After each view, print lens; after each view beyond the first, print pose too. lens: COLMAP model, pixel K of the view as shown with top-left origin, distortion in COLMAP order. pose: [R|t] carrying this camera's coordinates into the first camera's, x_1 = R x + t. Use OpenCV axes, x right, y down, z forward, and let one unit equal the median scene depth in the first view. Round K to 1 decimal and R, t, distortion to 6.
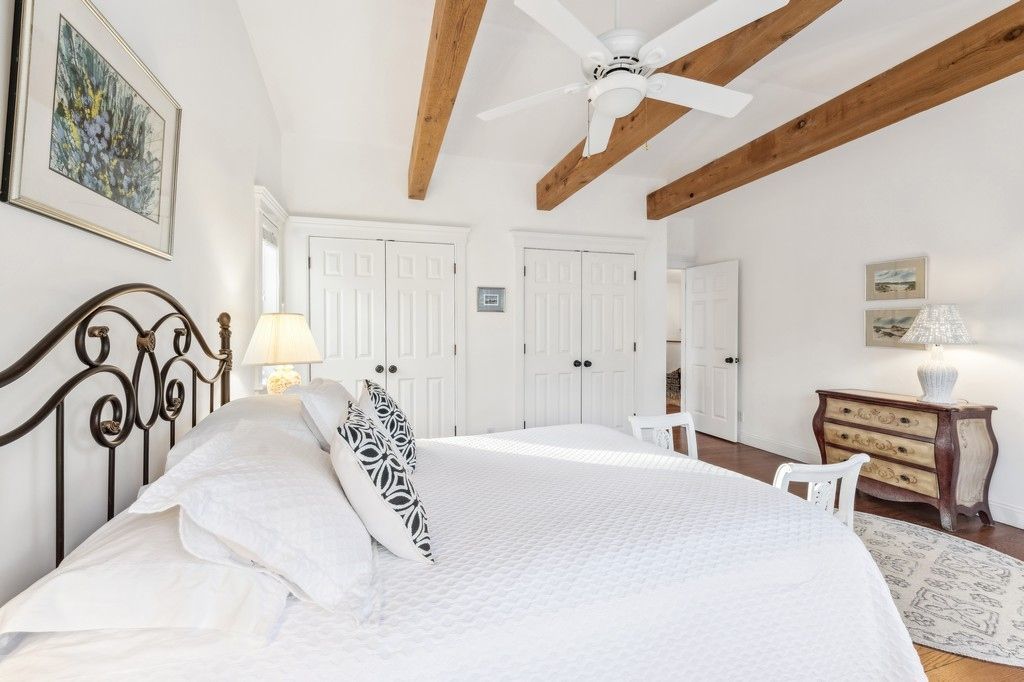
lens RADIAL K [[422.1, 0, 508.6], [0, 422.1, 332.9], [0, 0, 1]] dist [0.000687, -0.000112]
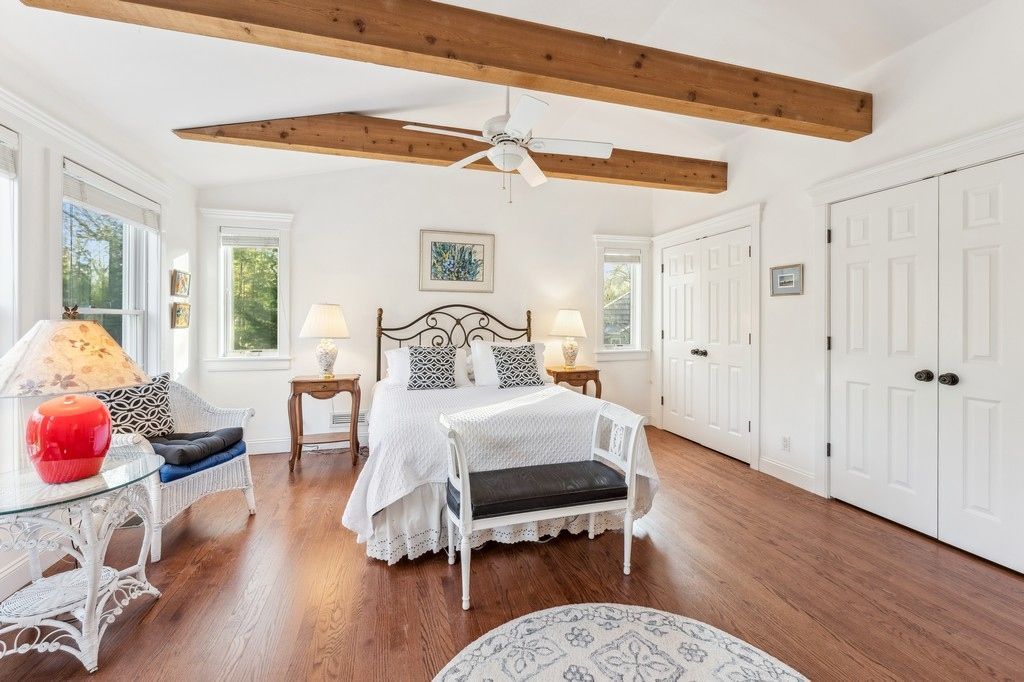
lens RADIAL K [[421.1, 0, 514.0], [0, 421.1, 310.4], [0, 0, 1]] dist [-0.000455, 0.000108]
pose [[-0.006549, -0.016393, -0.999844, 1.757696], [-0.004334, 0.999857, -0.016365, -0.010488], [0.999969, 0.004226, -0.006619, 1.054747]]
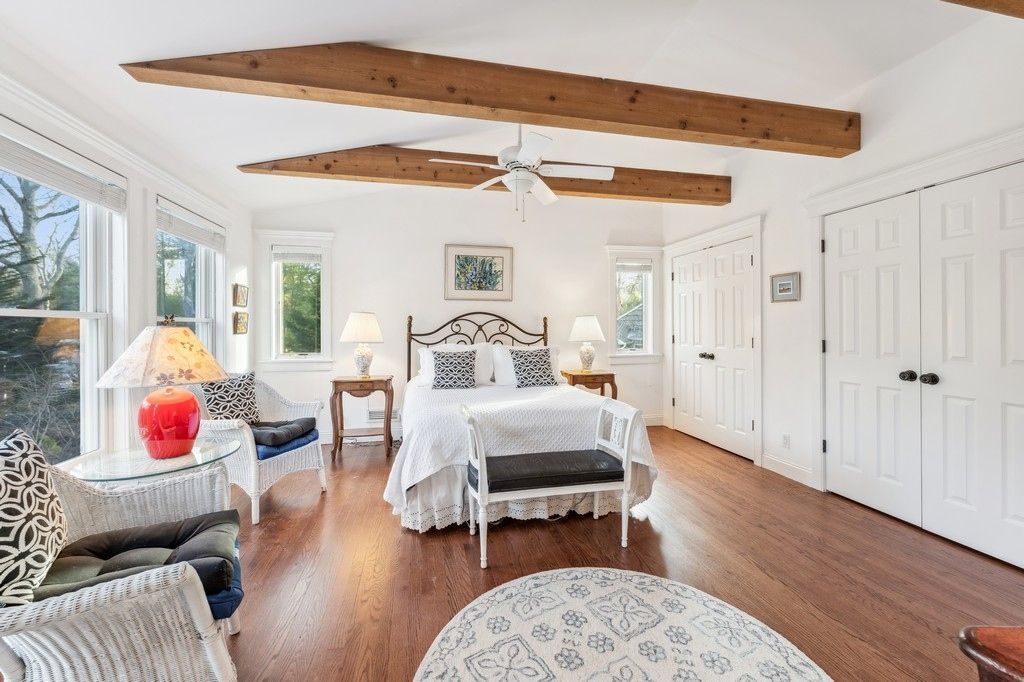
lens RADIAL K [[413.0, 0, 512.0], [0, 413.0, 322.0], [0, 0, 1]] dist [0.001187, 0.000152]
pose [[-0.069178, -0.004152, -0.997596, 1.915793], [-0.000071, 0.999991, -0.004157, -0.008328], [0.997604, -0.000217, -0.069178, 1.098487]]
